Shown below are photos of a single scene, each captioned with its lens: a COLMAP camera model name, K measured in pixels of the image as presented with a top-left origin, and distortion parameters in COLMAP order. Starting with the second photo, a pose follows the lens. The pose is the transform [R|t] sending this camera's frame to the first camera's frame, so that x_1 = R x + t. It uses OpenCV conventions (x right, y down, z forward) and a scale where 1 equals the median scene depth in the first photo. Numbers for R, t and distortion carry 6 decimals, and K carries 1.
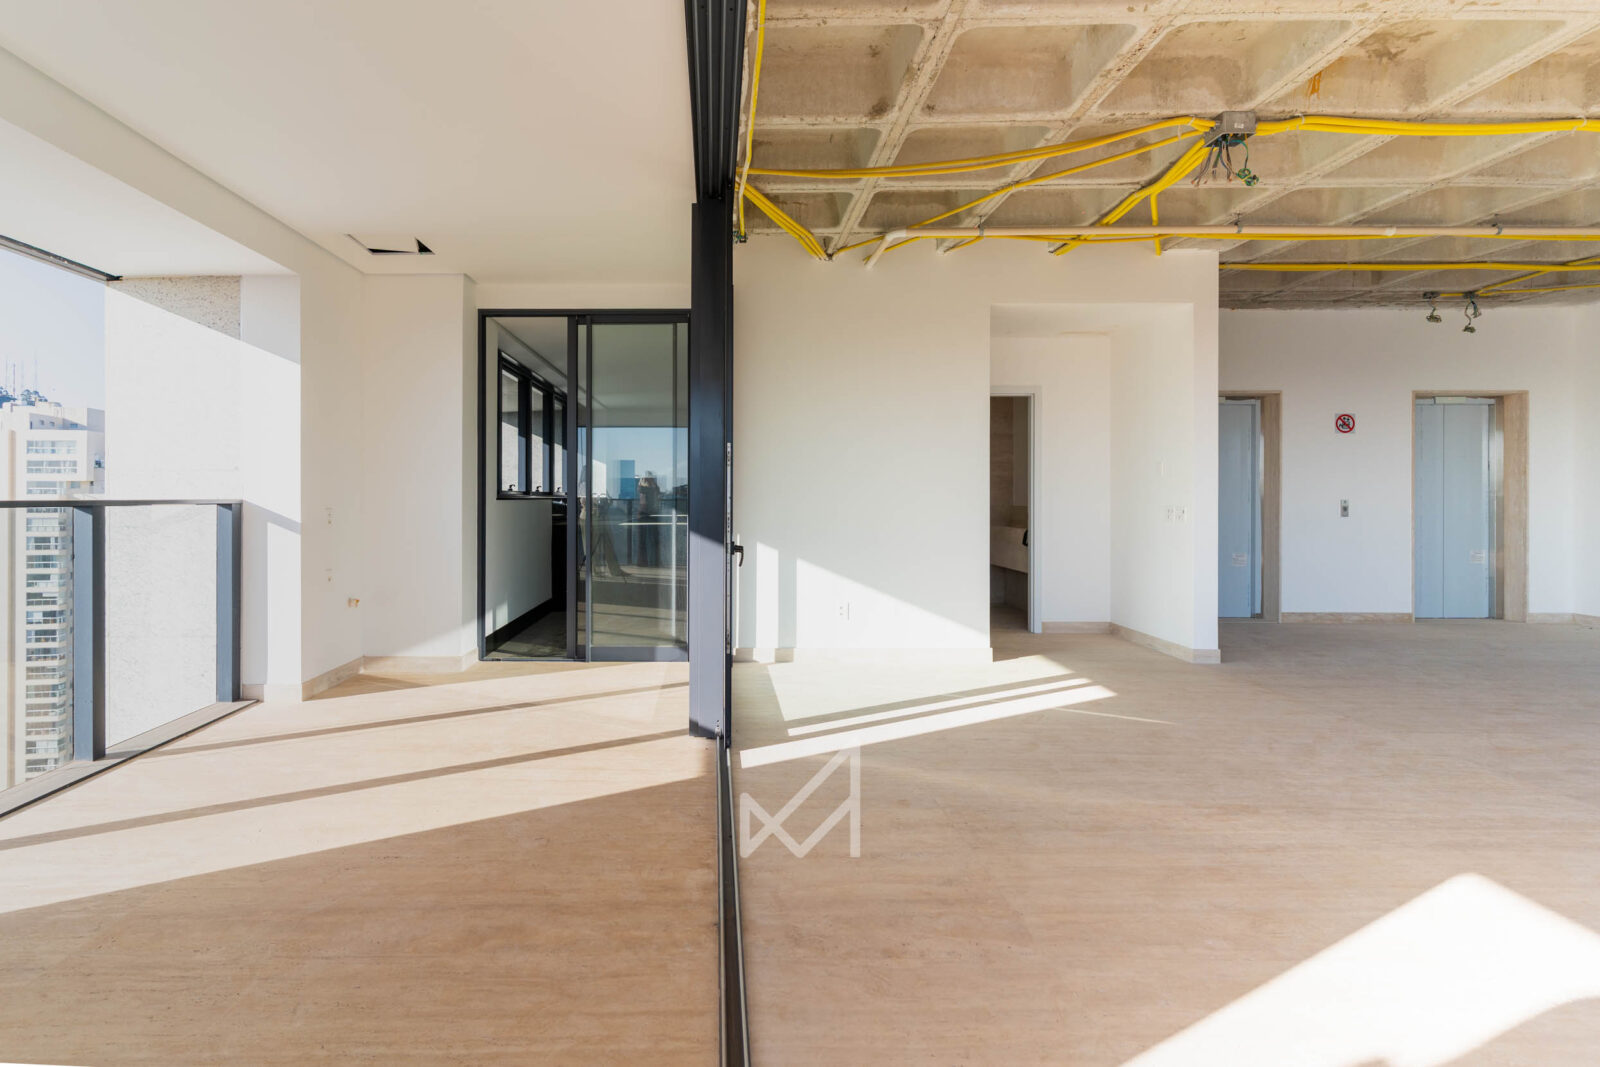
lens RADIAL K [[784.4, 0, 748.3], [0, 784.4, 474.7], [0, 0, 1]] dist [0.004350, -0.004076]
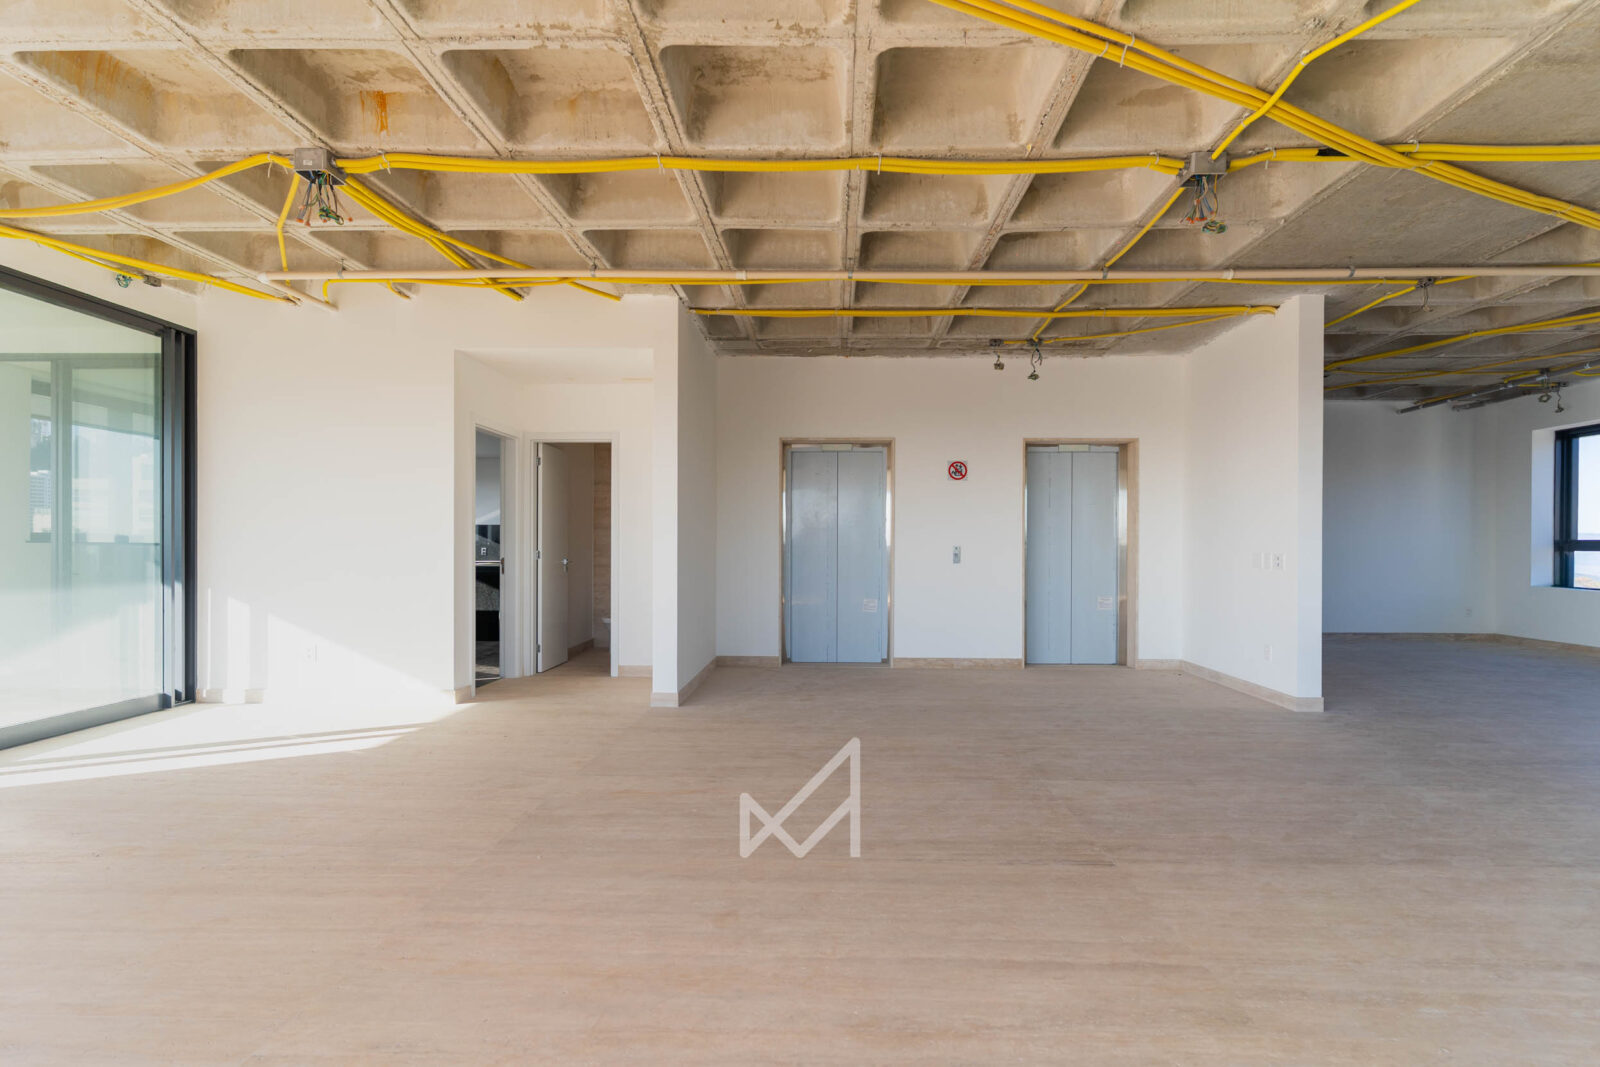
lens RADIAL K [[784.4, 0, 802.0], [0, 784.4, 546.2], [0, 0, 1]] dist [0.004350, -0.004076]
pose [[0.999981, 0.000997, 0.006039, 0.621694], [-0.001115, 0.999807, 0.019604, 0.012832], [-0.006018, -0.019610, 0.999790, -0.008901]]
